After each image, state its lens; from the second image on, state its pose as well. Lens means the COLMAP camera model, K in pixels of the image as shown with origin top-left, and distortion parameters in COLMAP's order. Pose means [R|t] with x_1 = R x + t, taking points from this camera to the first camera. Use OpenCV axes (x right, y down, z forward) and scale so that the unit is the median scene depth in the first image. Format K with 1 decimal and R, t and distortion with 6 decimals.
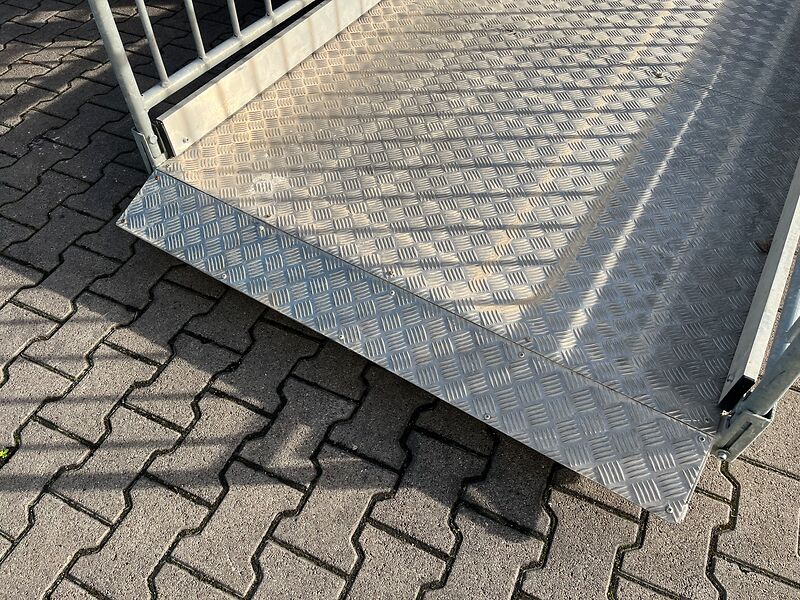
lens RADIAL K [[605.3, 0, 402.3], [0, 605.3, 295.4], [0, 0, 1]] dist [0.060110, -0.070024]
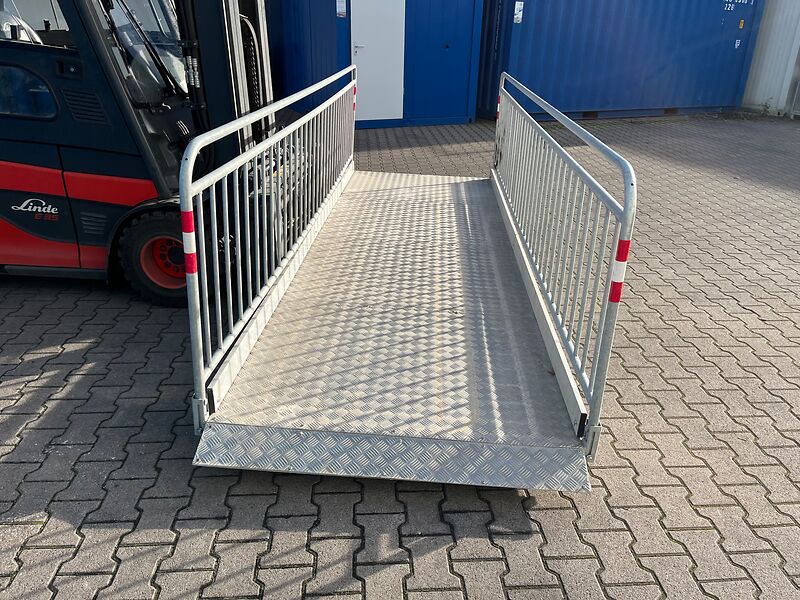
lens RADIAL K [[605.3, 0, 400.5], [0, 605.3, 303.6], [0, 0, 1]] dist [0.060110, -0.070024]
pose [[0.873946, -0.162873, 0.457921, -0.686000], [0.346687, 0.869231, -0.352486, 0.244730], [-0.340628, 0.466809, 0.816126, -0.533648]]
